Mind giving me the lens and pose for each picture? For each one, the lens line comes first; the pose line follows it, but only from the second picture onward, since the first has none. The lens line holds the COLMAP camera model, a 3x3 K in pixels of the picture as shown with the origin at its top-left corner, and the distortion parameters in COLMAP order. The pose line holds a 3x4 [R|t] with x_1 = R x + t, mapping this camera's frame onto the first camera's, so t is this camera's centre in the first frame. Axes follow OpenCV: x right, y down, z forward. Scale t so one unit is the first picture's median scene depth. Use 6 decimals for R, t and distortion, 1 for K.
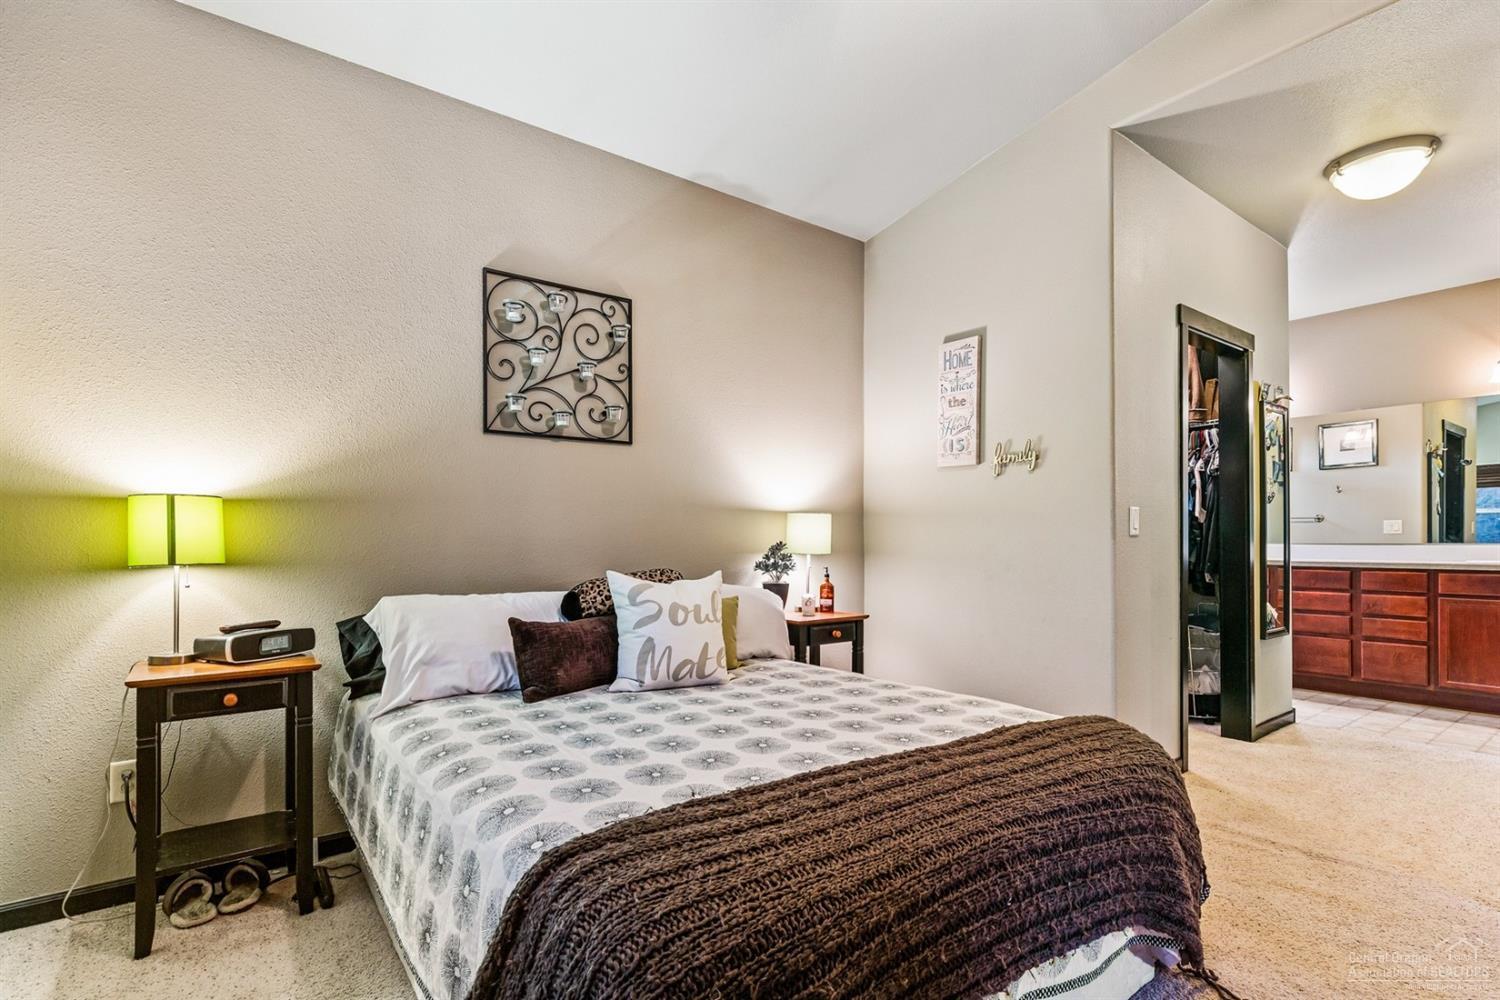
lens RADIAL K [[731.5, 0, 752.4], [0, 731.5, 515.2], [0, 0, 1]] dist [0.000874, -0.000235]
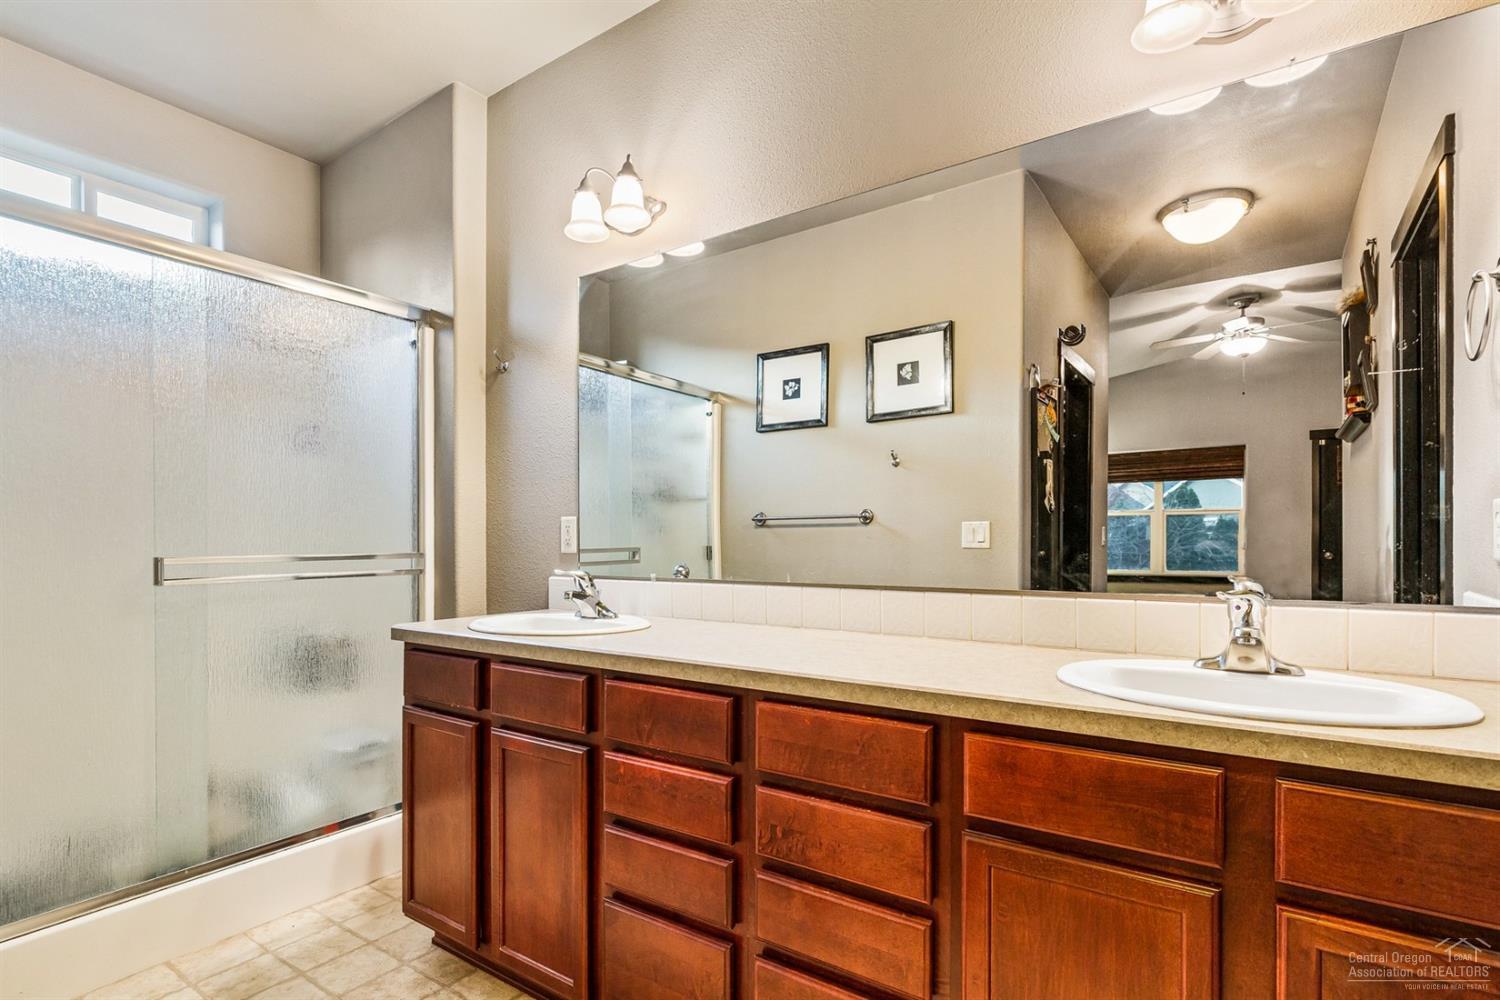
lens RADIAL K [[731.5, 0, 758.0], [0, 731.5, 527.7], [0, 0, 1]] dist [0.000874, -0.000235]
pose [[0.946034, 0.003807, 0.324045, 0.565324], [-0.008360, 0.999885, 0.012660, 0.006286], [-0.323960, -0.014686, 0.945957, 0.565430]]
